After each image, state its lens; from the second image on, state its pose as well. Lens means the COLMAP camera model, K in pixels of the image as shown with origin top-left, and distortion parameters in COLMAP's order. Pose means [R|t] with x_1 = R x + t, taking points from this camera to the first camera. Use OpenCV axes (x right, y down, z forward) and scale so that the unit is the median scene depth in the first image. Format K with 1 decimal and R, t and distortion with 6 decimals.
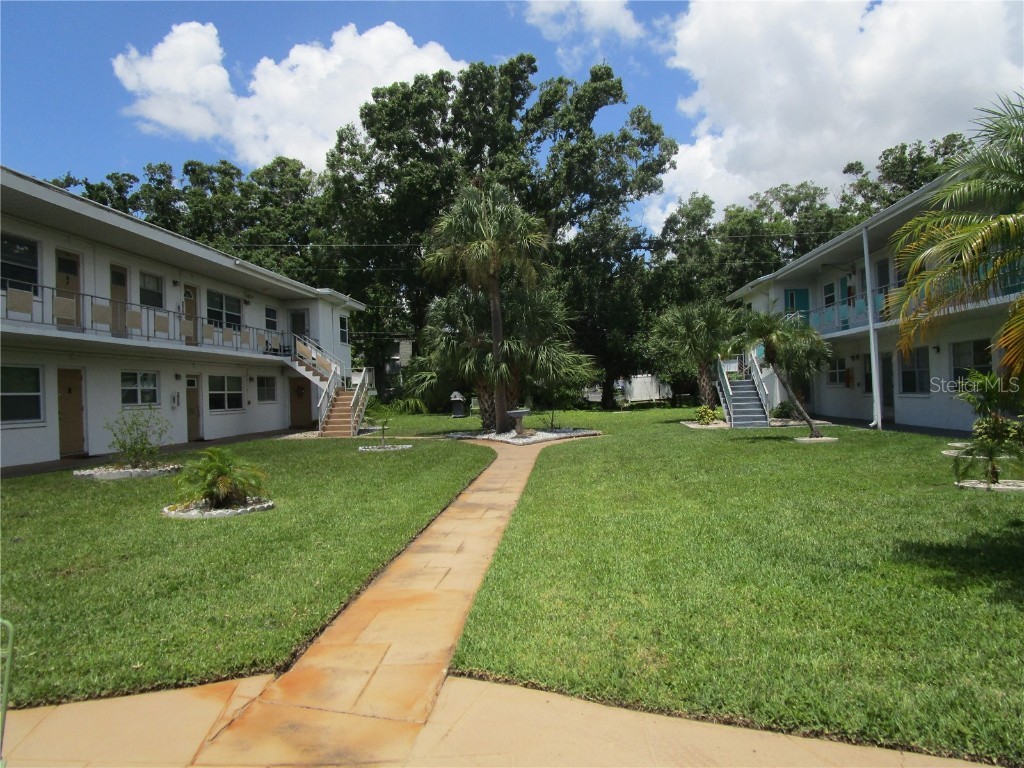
lens RADIAL K [[733.9, 0, 509.8], [0, 733.9, 388.6], [0, 0, 1]] dist [-0.022986, 0.010190]
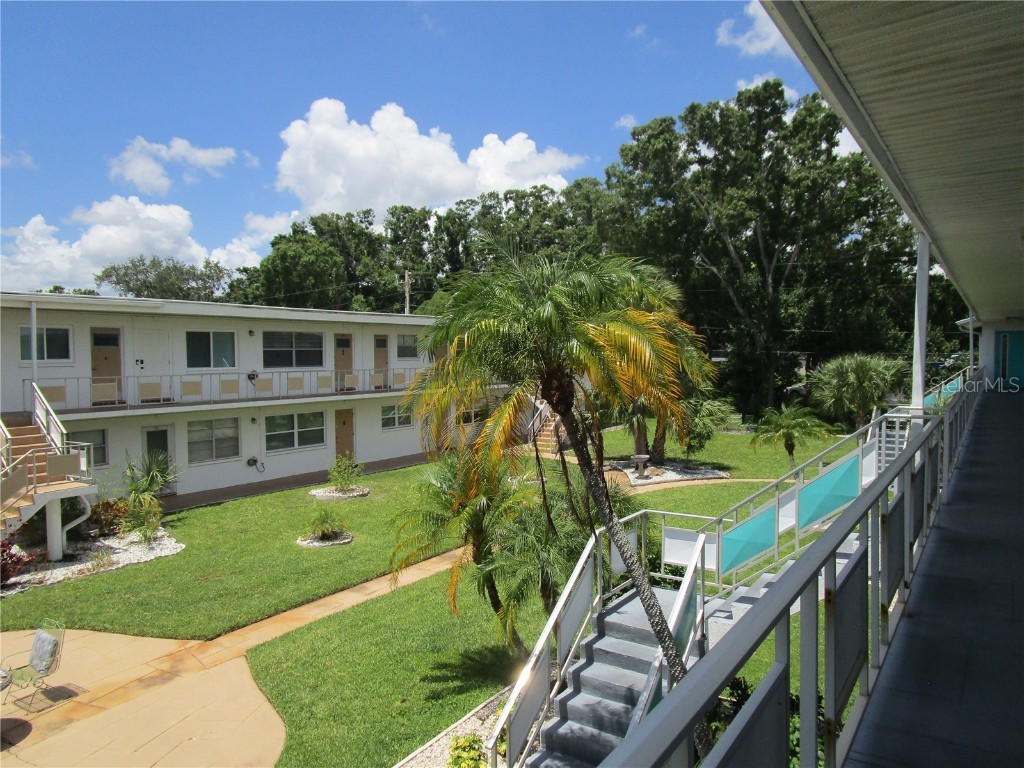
lens RADIAL K [[733.9, 0, 509.8], [0, 733.9, 388.6], [0, 0, 1]] dist [-0.022986, 0.010190]
pose [[0.872837, 0.047535, -0.485691, 0.474935], [-0.017939, 0.997697, 0.065407, -0.184353], [0.487682, -0.048377, 0.871680, -0.195646]]
